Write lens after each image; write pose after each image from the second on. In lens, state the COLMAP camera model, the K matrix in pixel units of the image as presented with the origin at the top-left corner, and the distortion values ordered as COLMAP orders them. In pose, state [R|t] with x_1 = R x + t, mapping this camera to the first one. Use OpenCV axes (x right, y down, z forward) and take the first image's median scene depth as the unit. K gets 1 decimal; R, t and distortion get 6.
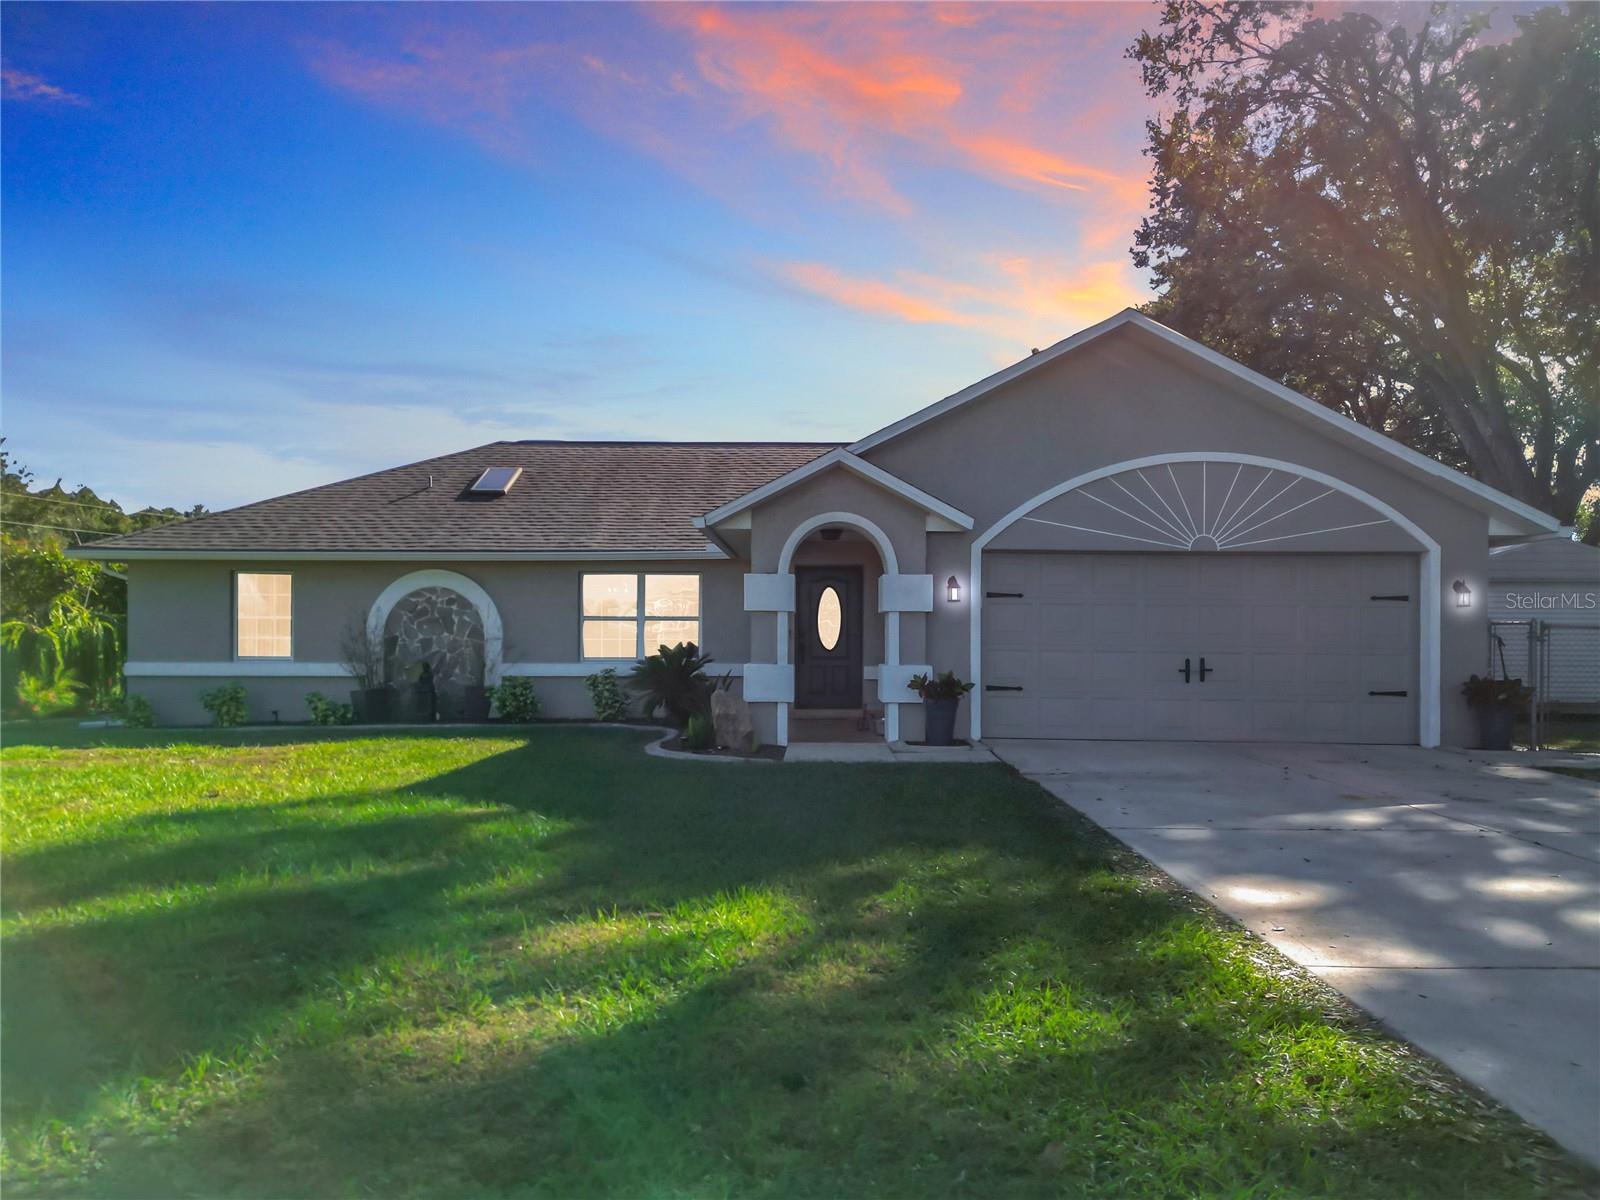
lens RADIAL K [[1156.8, 0, 795.9], [0, 1156.8, 600.9], [0, 0, 1]] dist [0.049632, -0.072342]
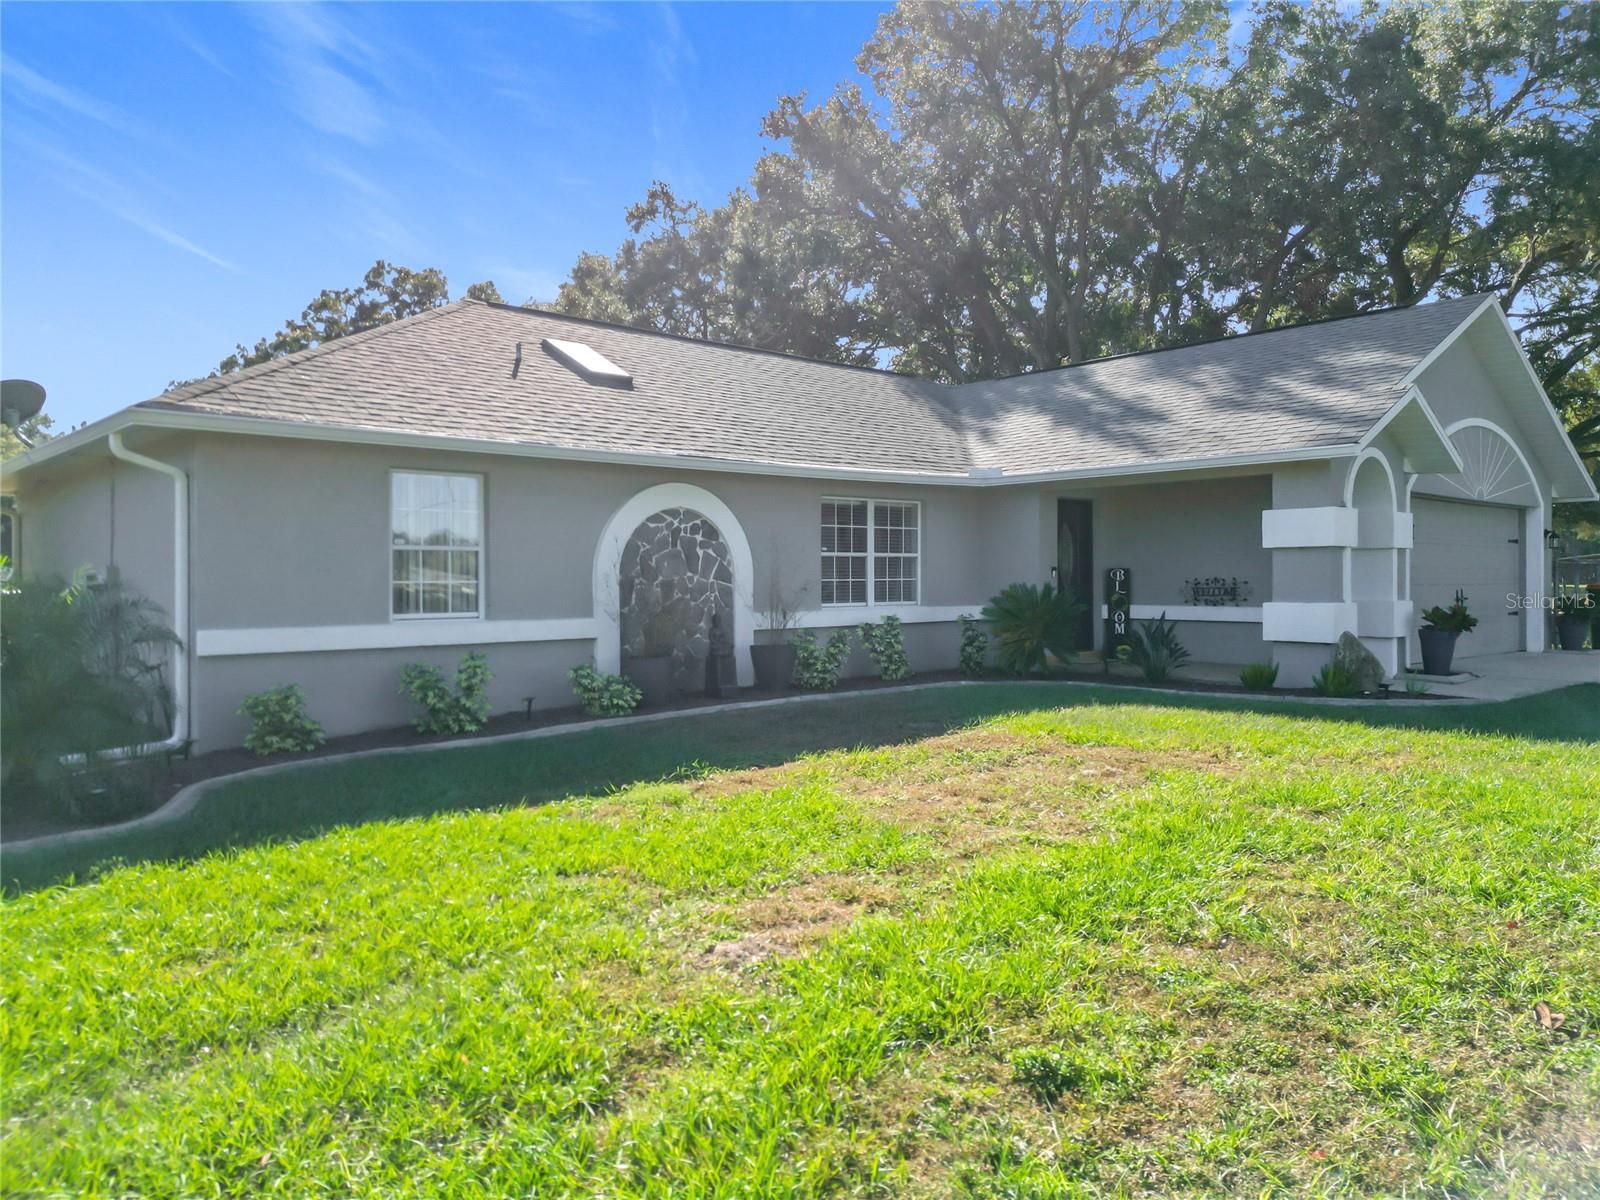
lens RADIAL K [[1156.8, 0, 795.9], [0, 1156.8, 600.9], [0, 0, 1]] dist [0.049632, -0.072342]
pose [[0.734310, -0.021915, 0.678461, -0.763024], [-0.014360, 0.998754, 0.047803, 0.010206], [-0.678663, -0.044845, 0.733080, 0.449532]]
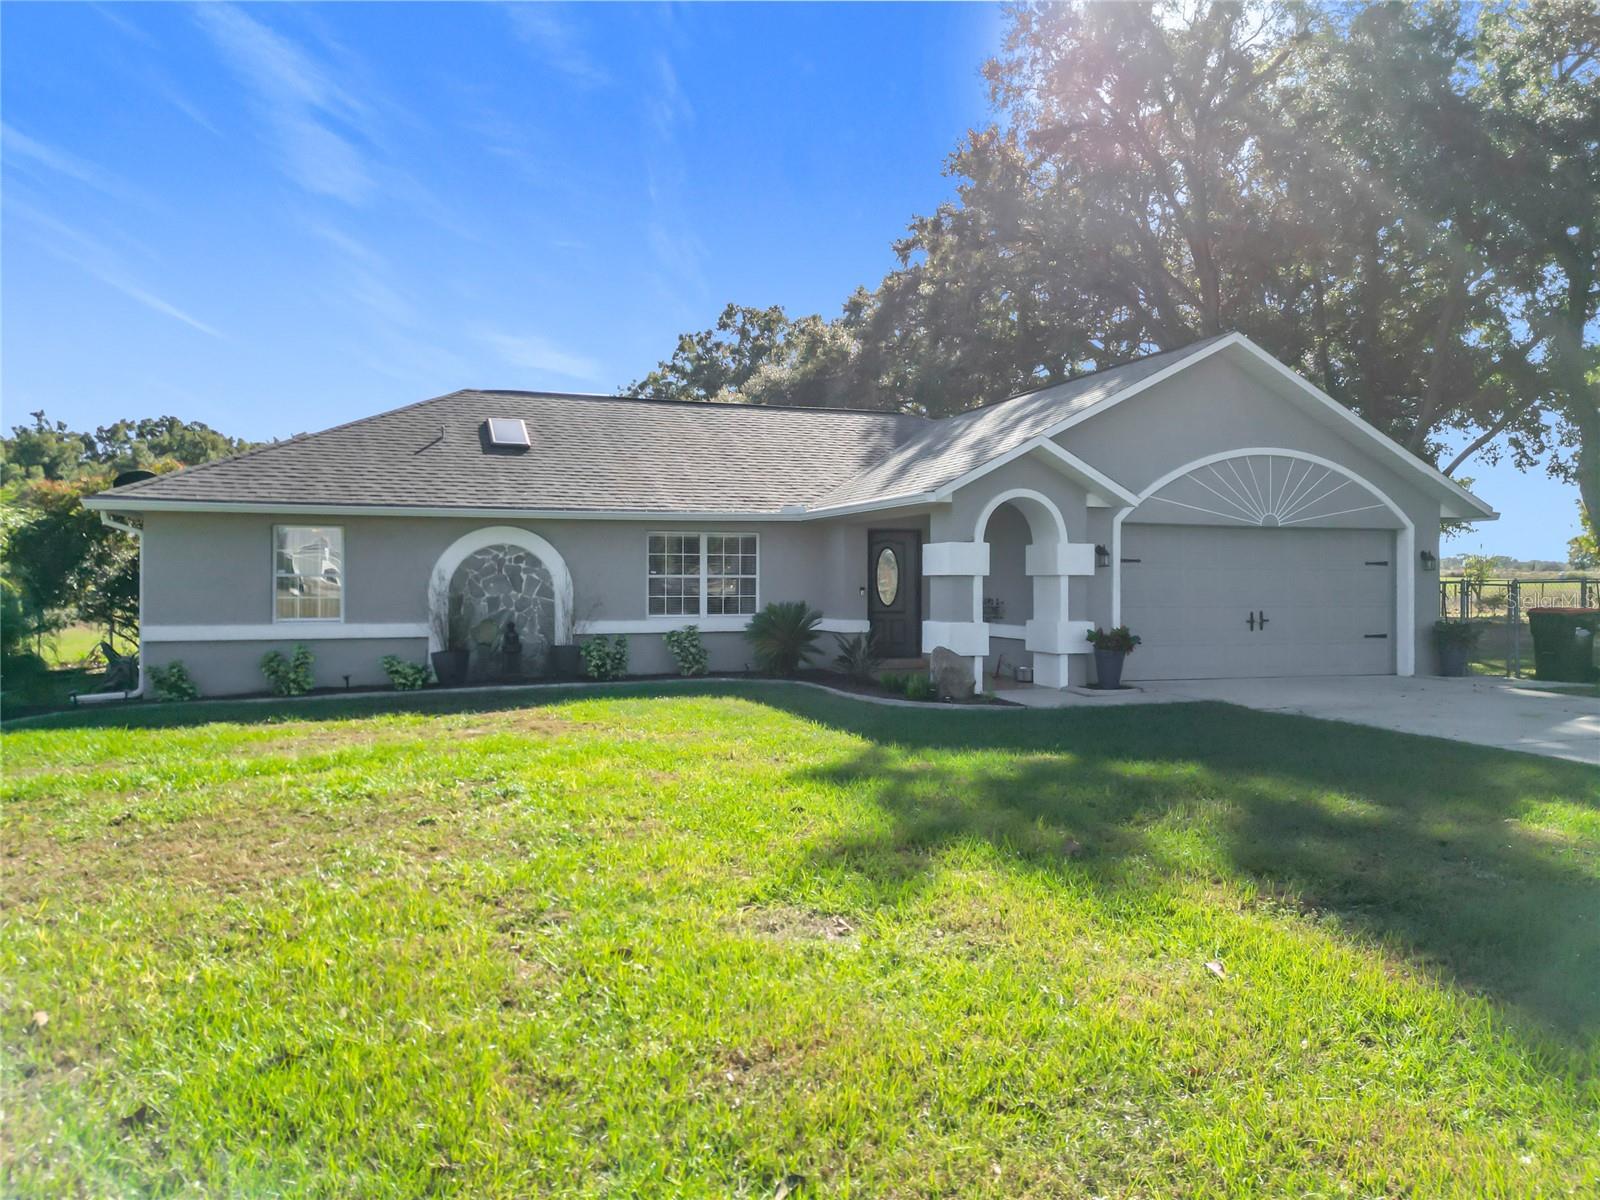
lens RADIAL K [[1156.8, 0, 795.9], [0, 1156.8, 600.9], [0, 0, 1]] dist [0.049632, -0.072342]
pose [[0.935494, -0.009637, 0.353211, -0.440351], [-0.008790, 0.998684, 0.050528, -0.016413], [-0.353233, -0.050374, 0.934178, 0.000763]]
